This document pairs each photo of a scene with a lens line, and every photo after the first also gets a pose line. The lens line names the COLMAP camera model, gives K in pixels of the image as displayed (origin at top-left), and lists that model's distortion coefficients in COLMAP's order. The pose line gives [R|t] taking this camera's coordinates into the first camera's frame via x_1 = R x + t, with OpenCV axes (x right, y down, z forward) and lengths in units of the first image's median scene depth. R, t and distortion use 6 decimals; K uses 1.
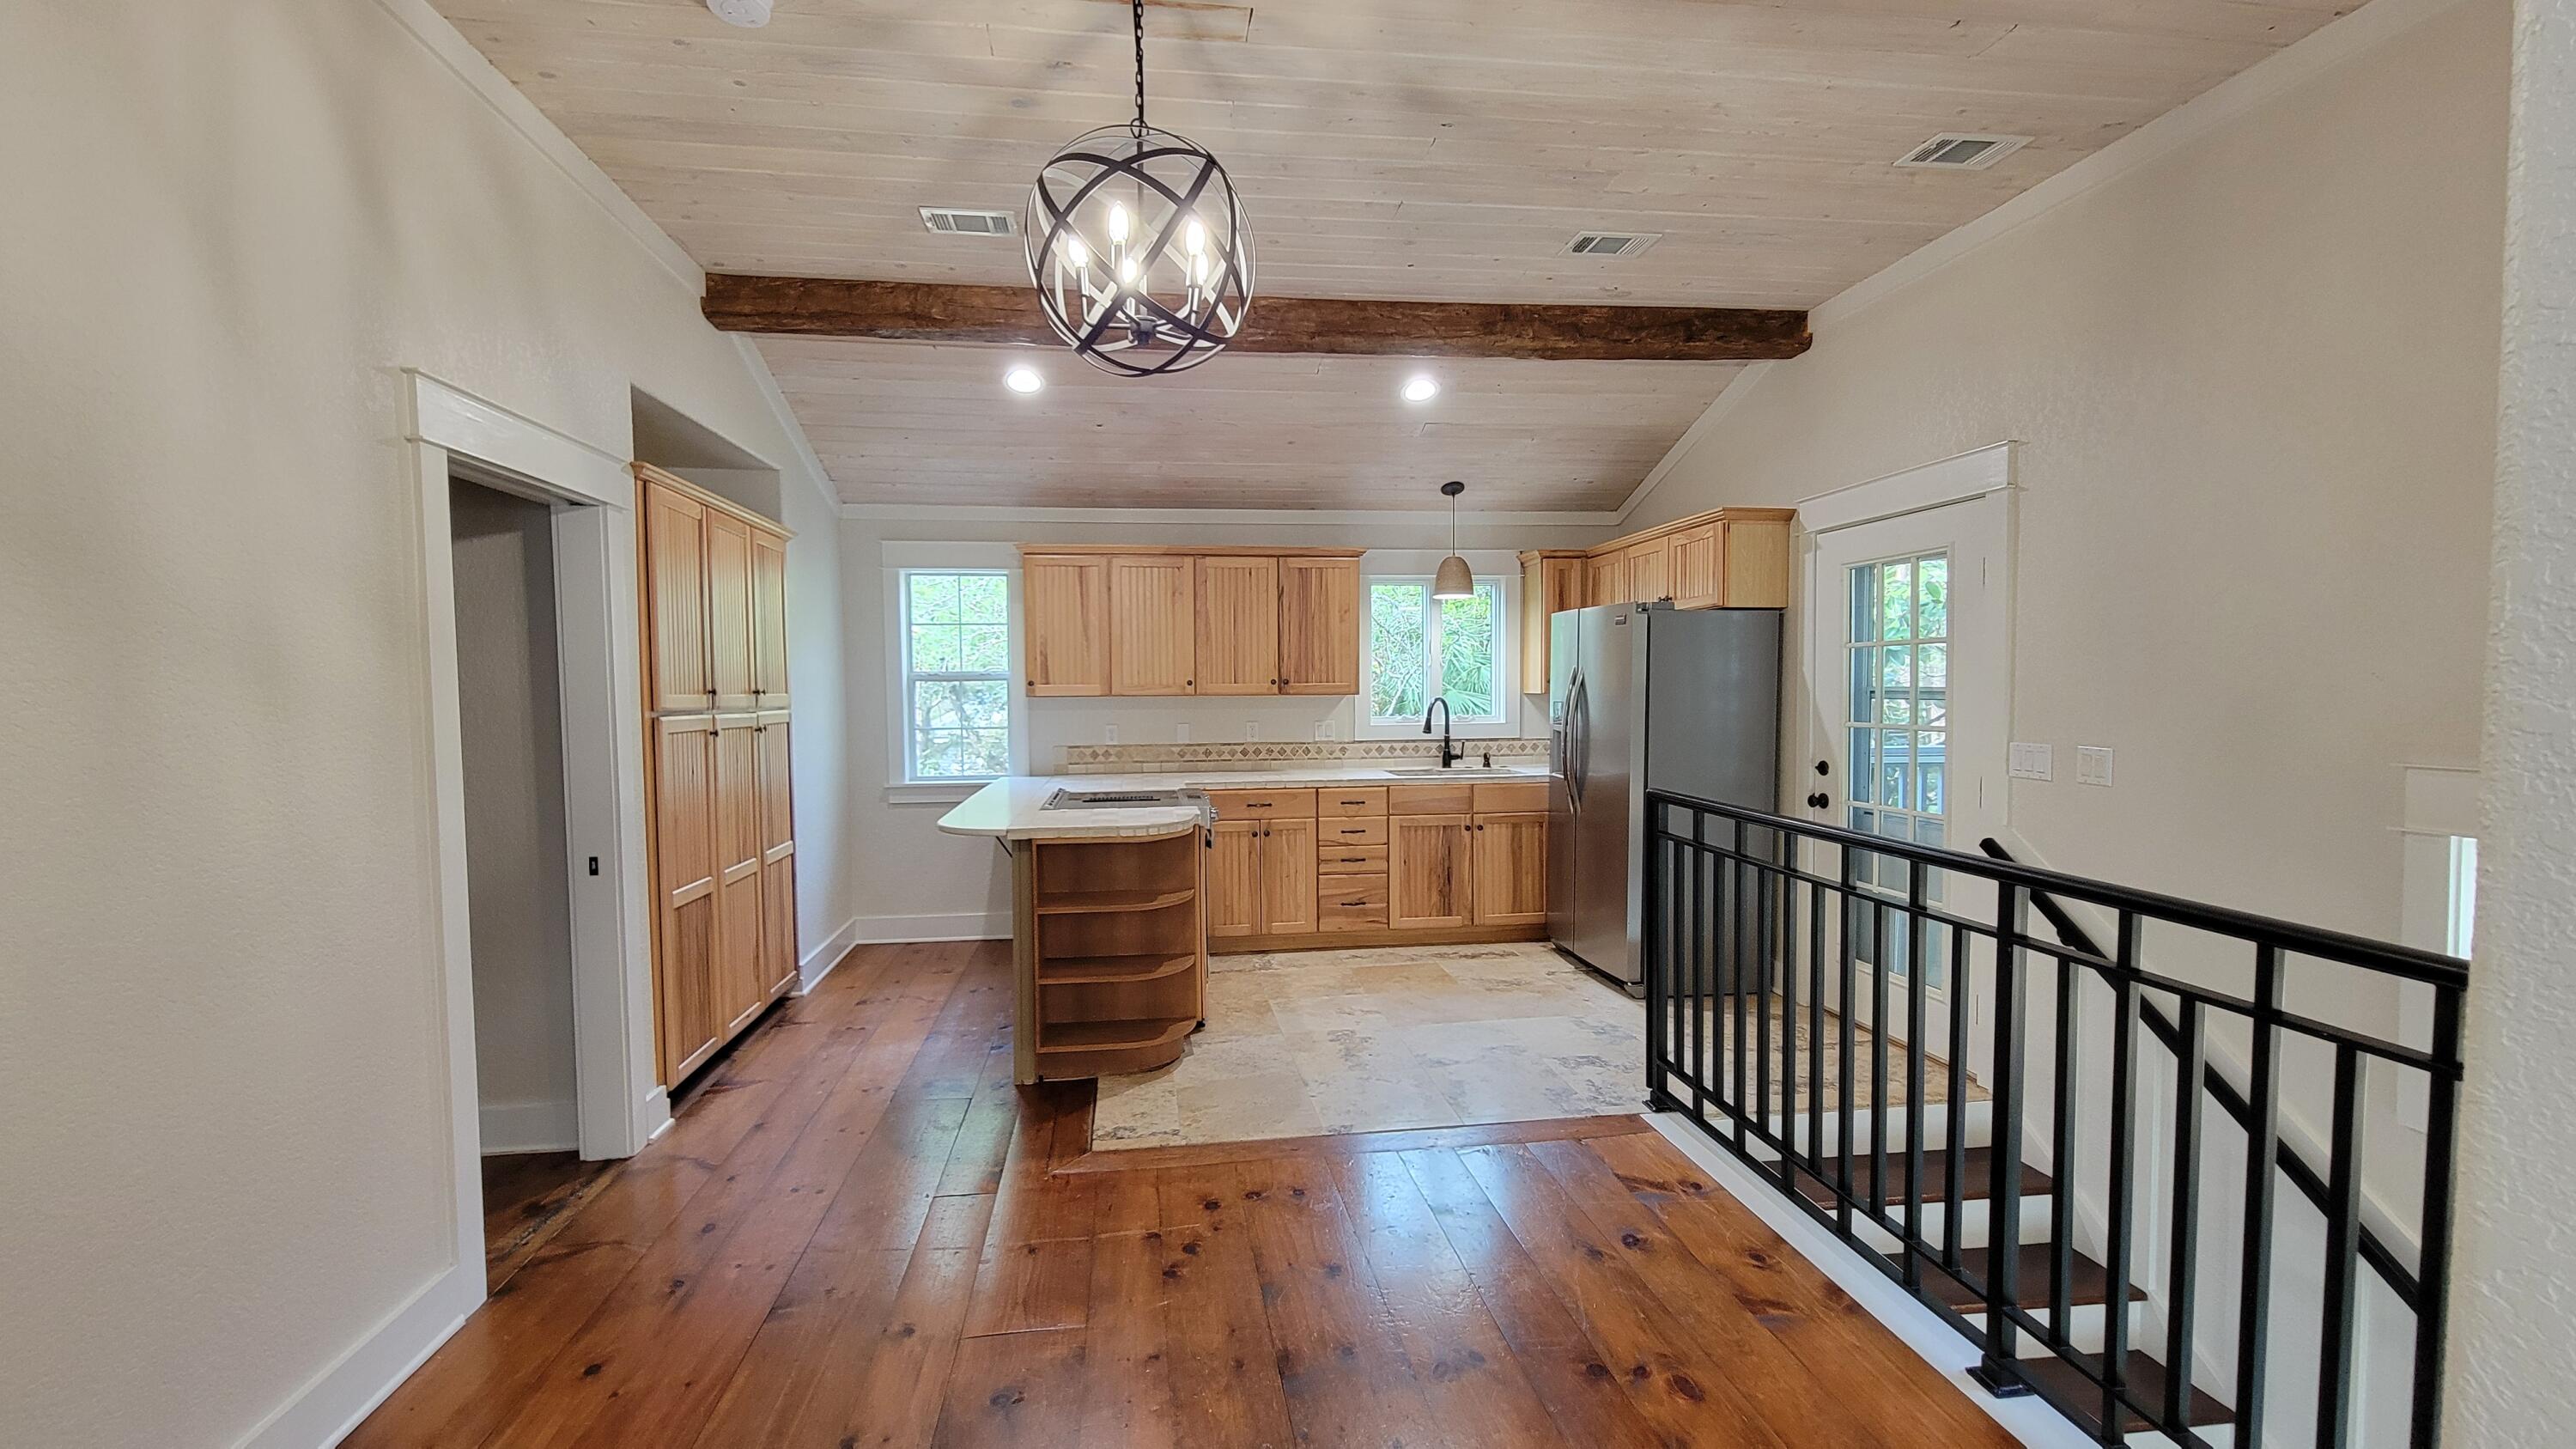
lens RADIAL K [[1060.9, 0, 1260.2], [0, 1060.9, 734.3], [0, 0, 1]] dist [0.002402, 0.000094]
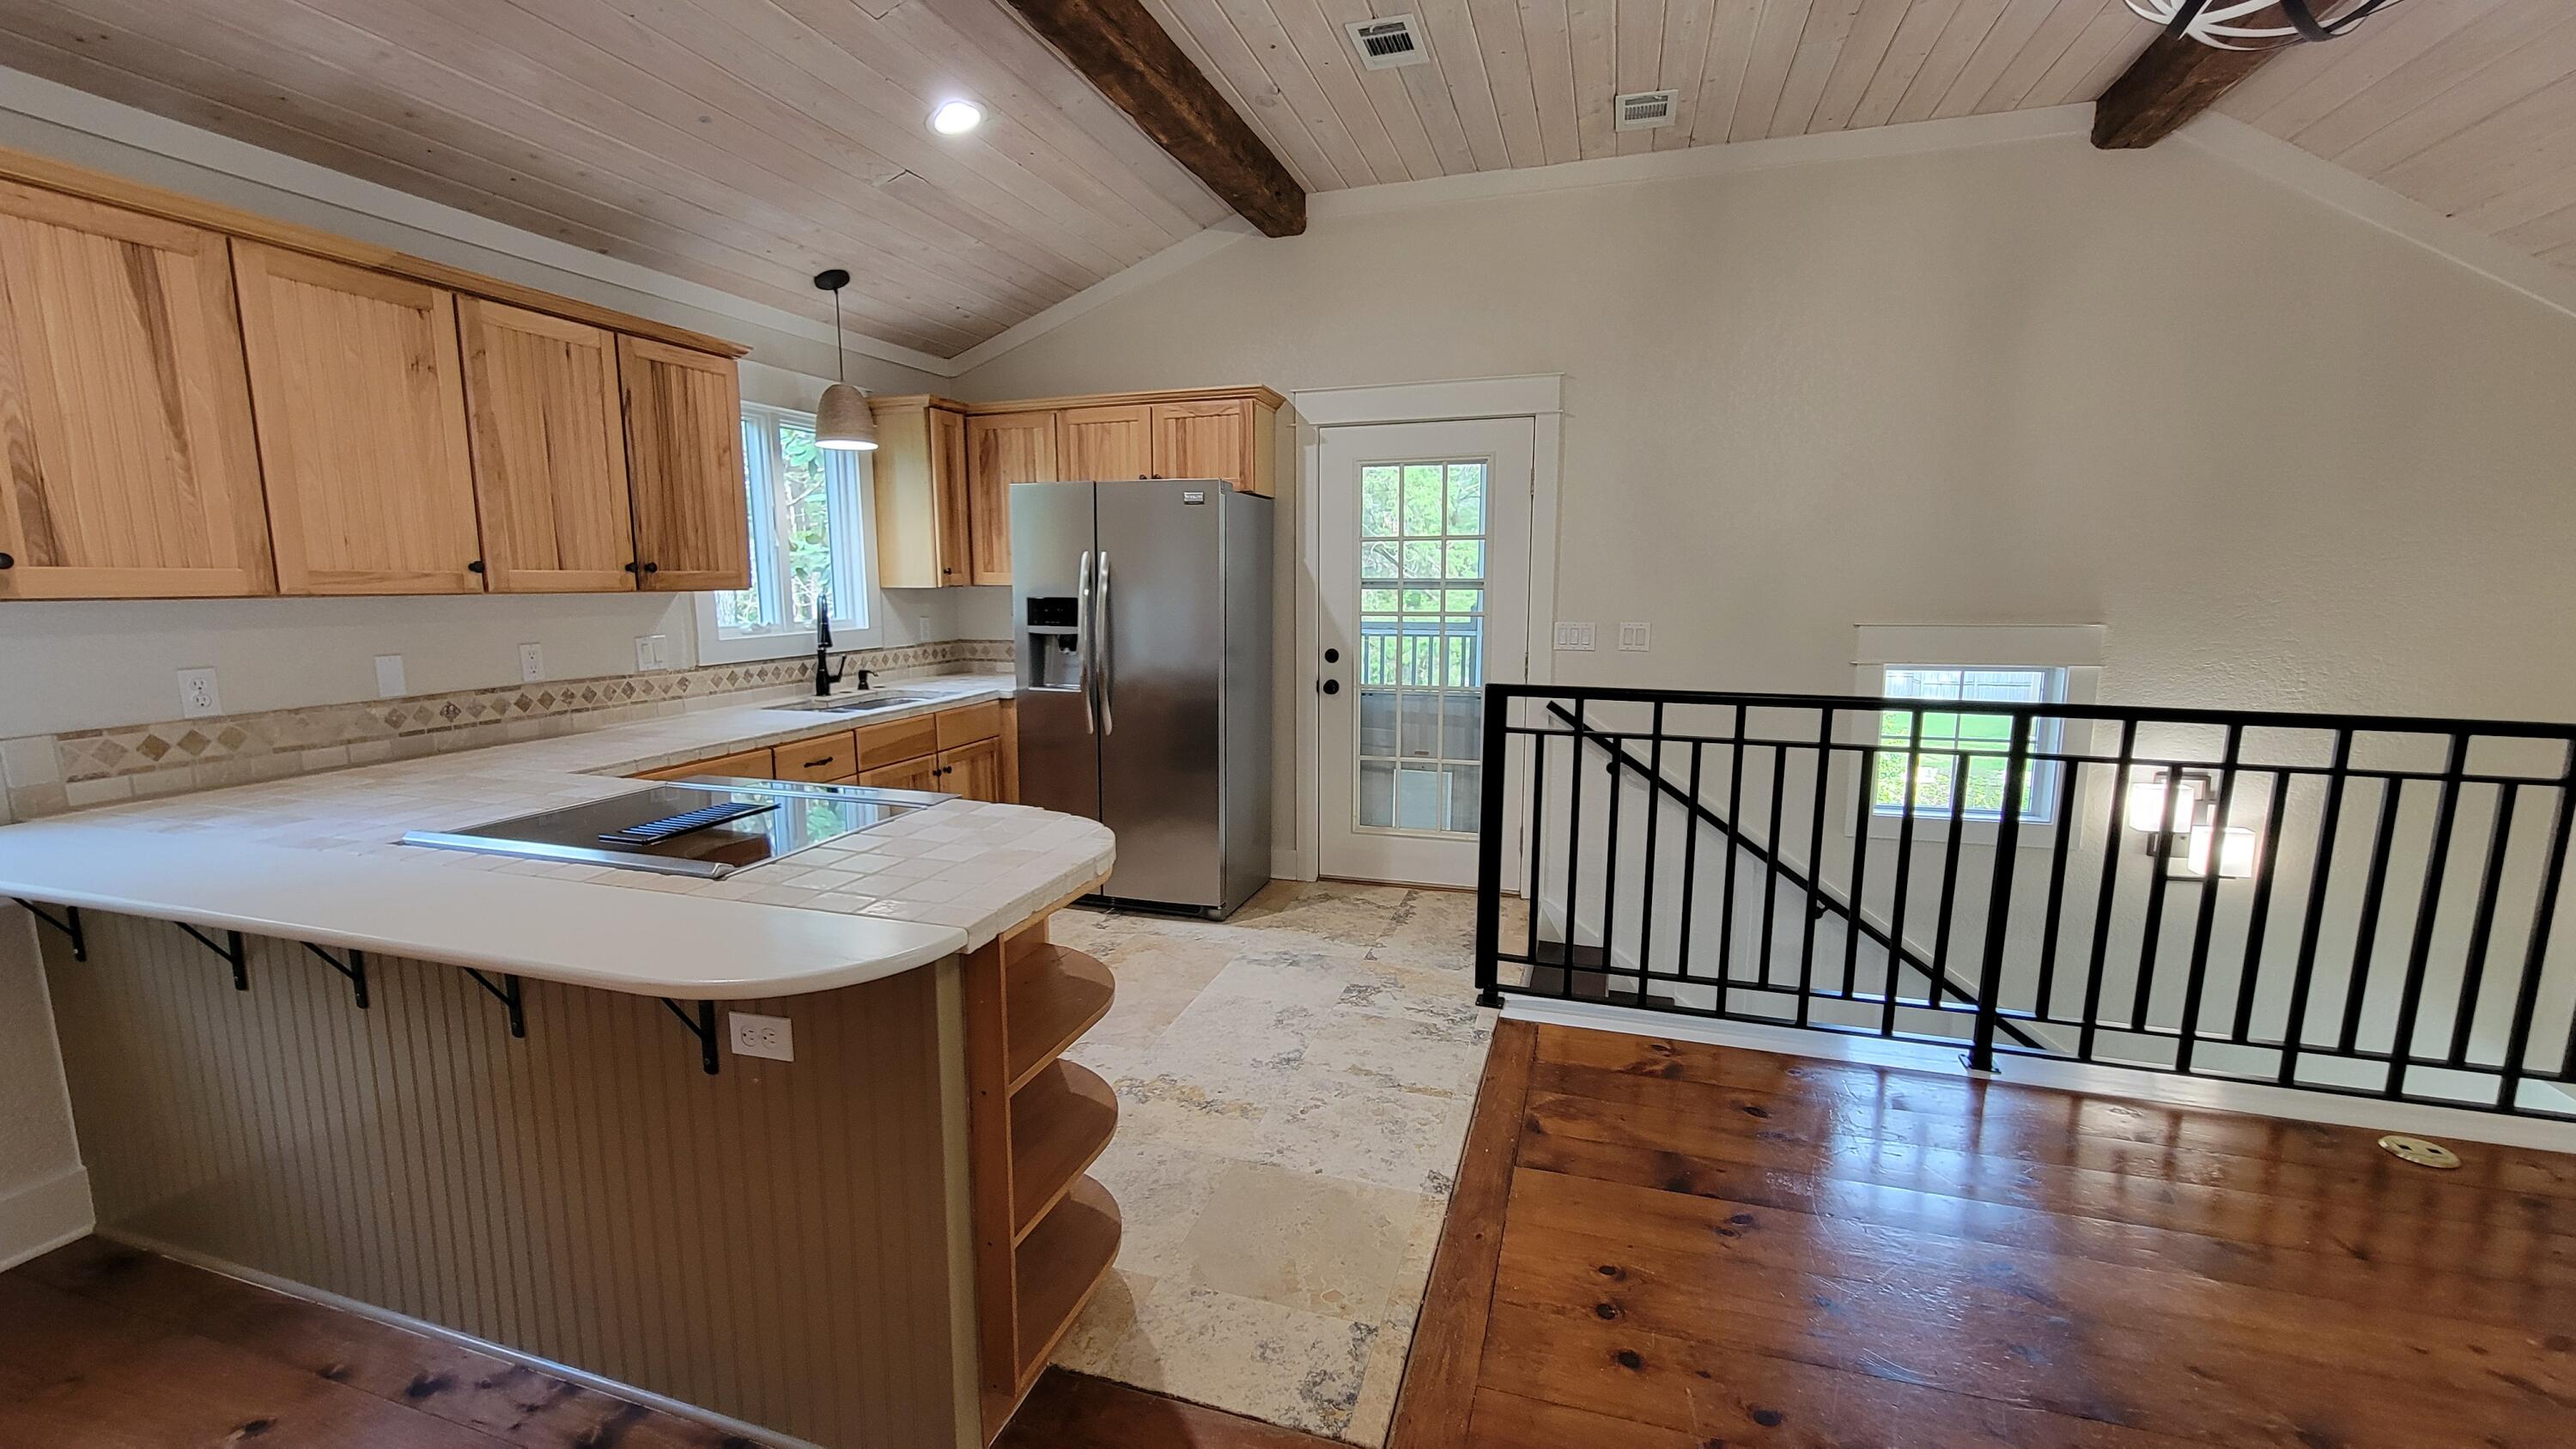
lens RADIAL K [[1060.9, 0, 1260.2], [0, 1060.9, 734.3], [0, 0, 1]] dist [0.002402, 0.000094]
pose [[0.422351, -0.128580, 0.897266, -0.356272], [0.041295, 0.991589, 0.122658, -0.018098], [-0.905491, -0.014753, 0.424108, 0.482444]]
